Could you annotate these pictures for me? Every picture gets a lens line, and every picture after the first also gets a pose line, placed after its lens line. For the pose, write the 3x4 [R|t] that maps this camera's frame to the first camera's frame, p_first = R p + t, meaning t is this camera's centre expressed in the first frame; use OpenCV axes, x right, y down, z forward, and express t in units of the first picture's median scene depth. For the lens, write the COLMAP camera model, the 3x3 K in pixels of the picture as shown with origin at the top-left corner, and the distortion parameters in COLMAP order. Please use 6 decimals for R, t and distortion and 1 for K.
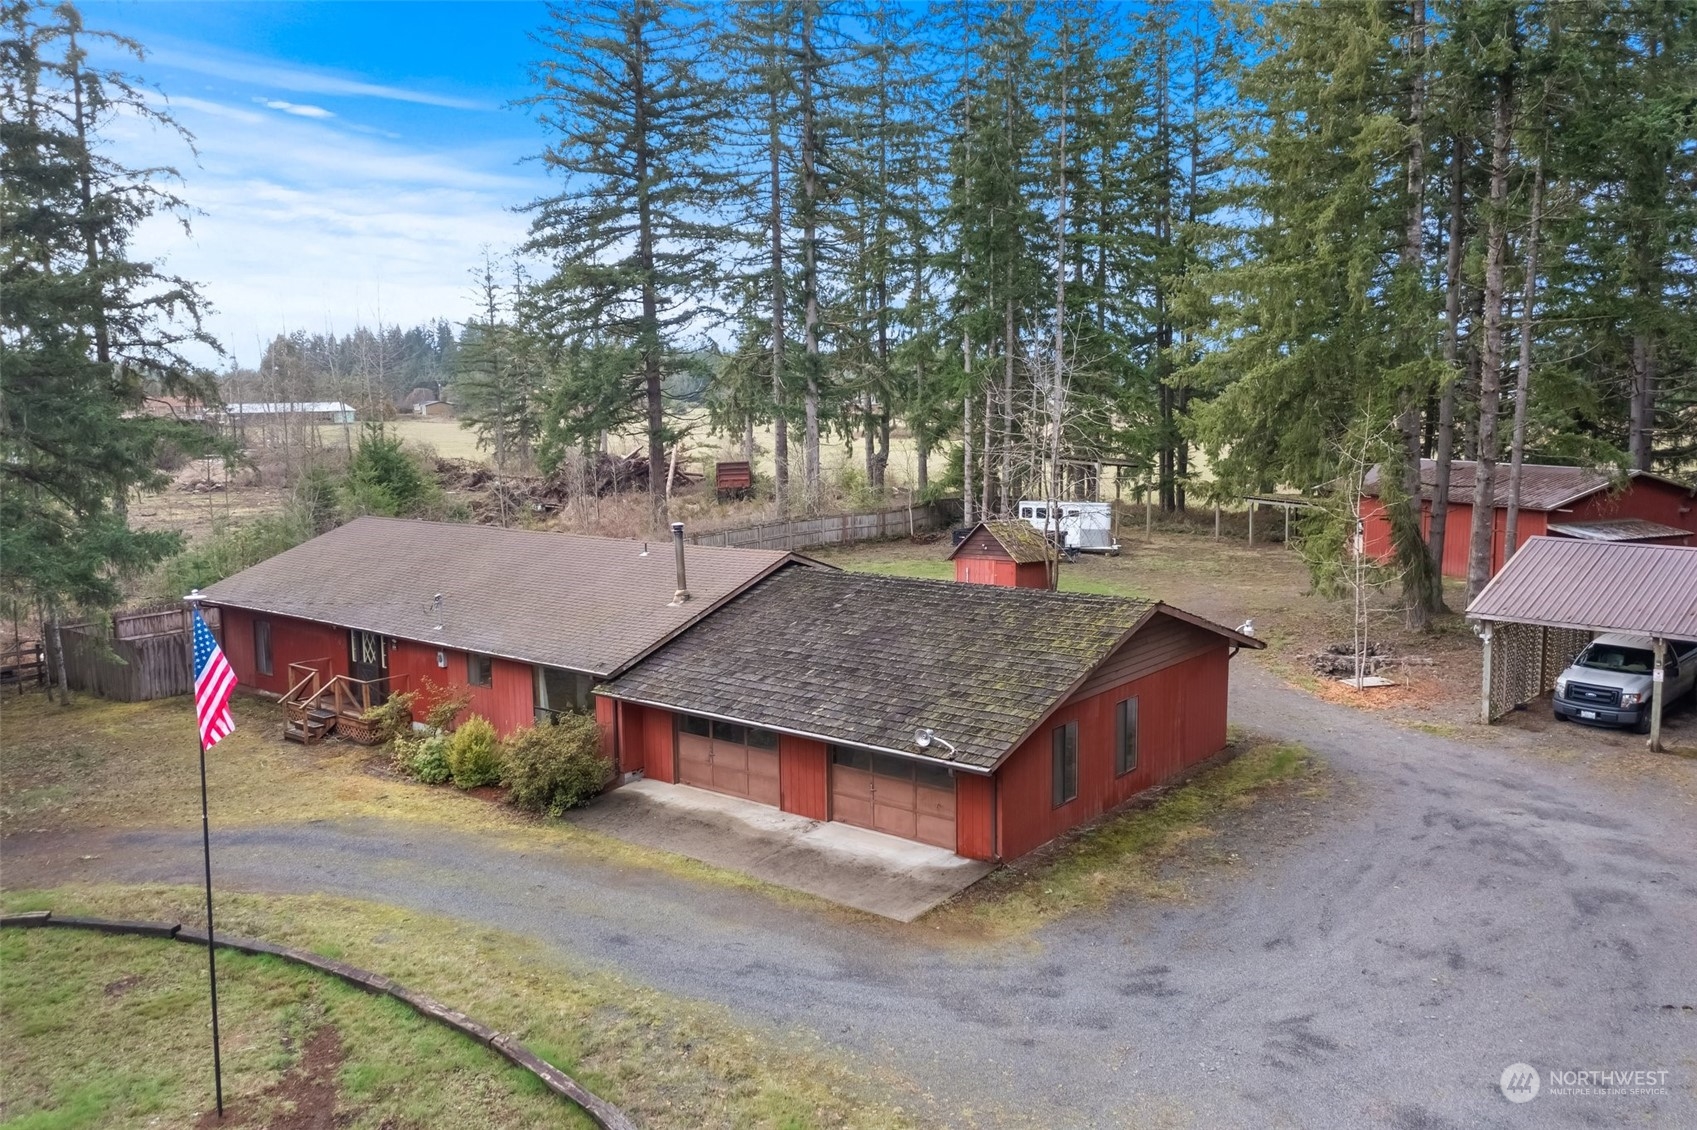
lens RADIAL K [[1348.2, 0, 844.9], [0, 1348.2, 564.4], [0, 0, 1]] dist [0.002037, -0.004745]
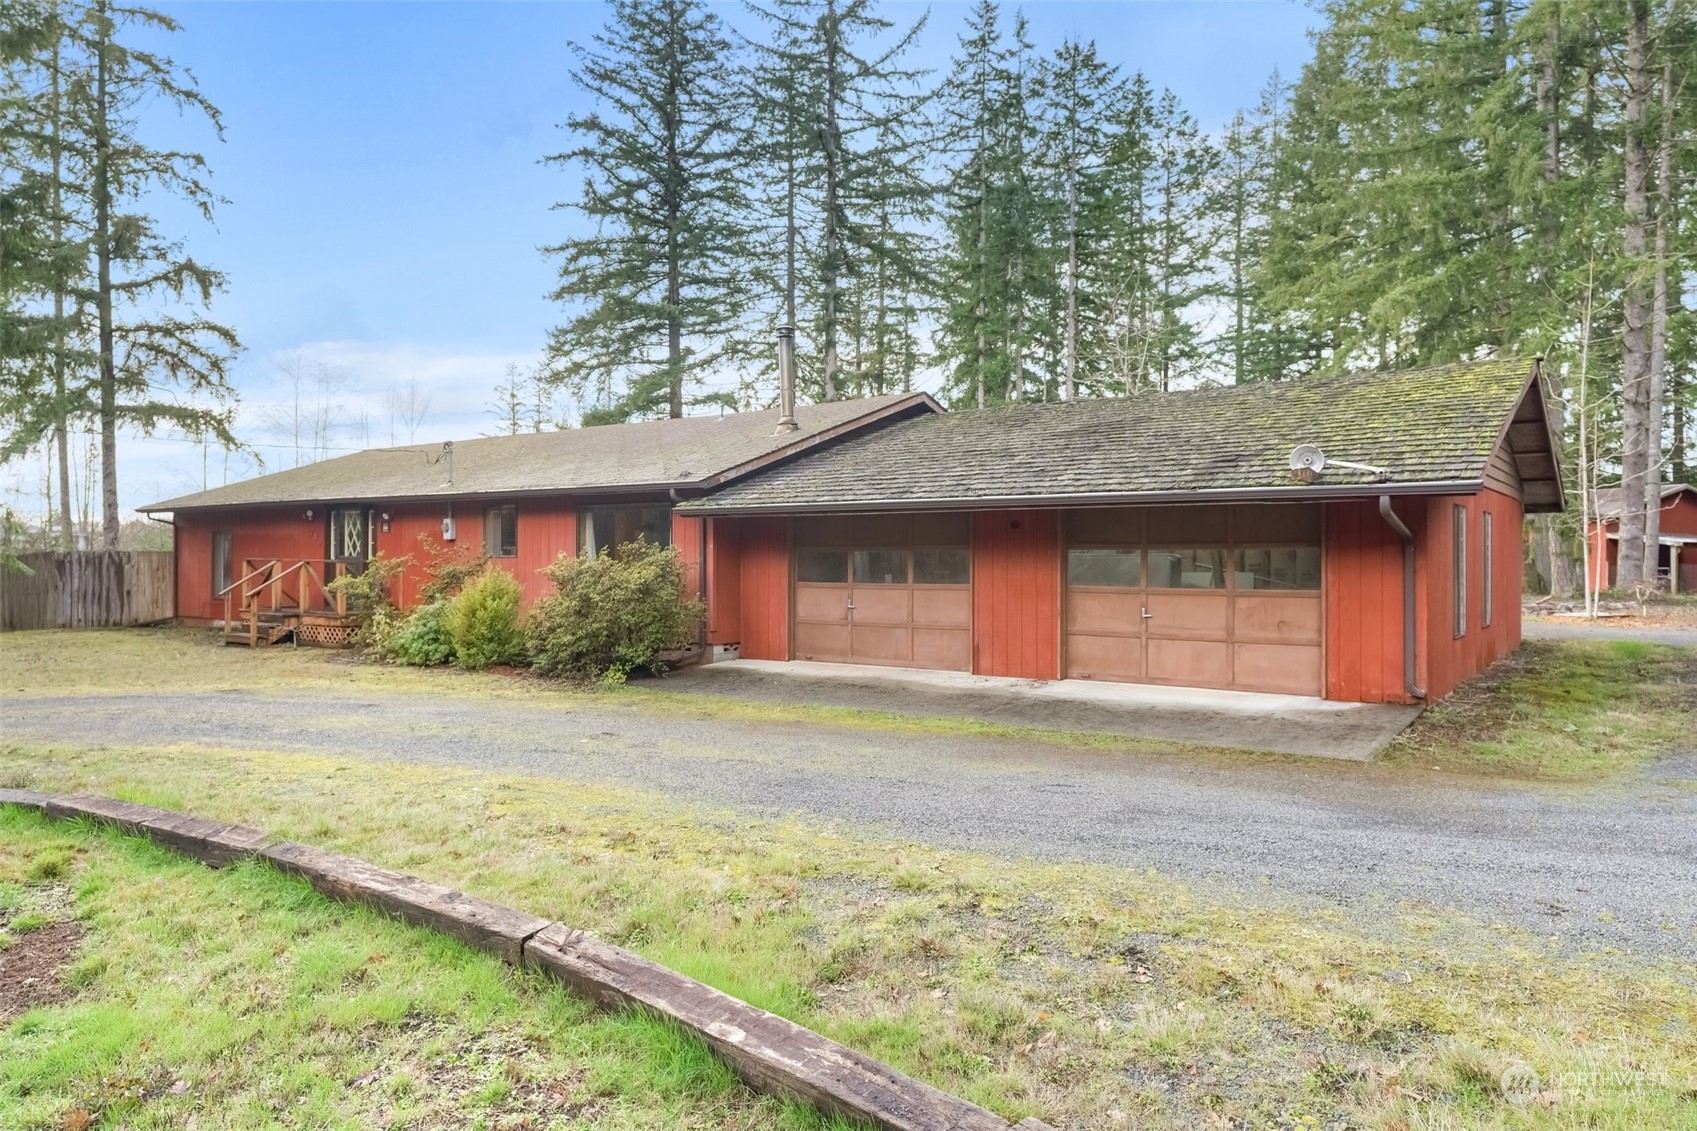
lens RADIAL K [[1095.7, 0, 846.4], [0, 1095.7, 562.0], [0, 0, 1]] dist [-0.001134, 0.002397]
pose [[0.998775, 0.014788, 0.047219, -0.134793], [-0.008556, 0.991534, -0.129567, 0.200738], [-0.048735, 0.129004, 0.990446, 0.488973]]
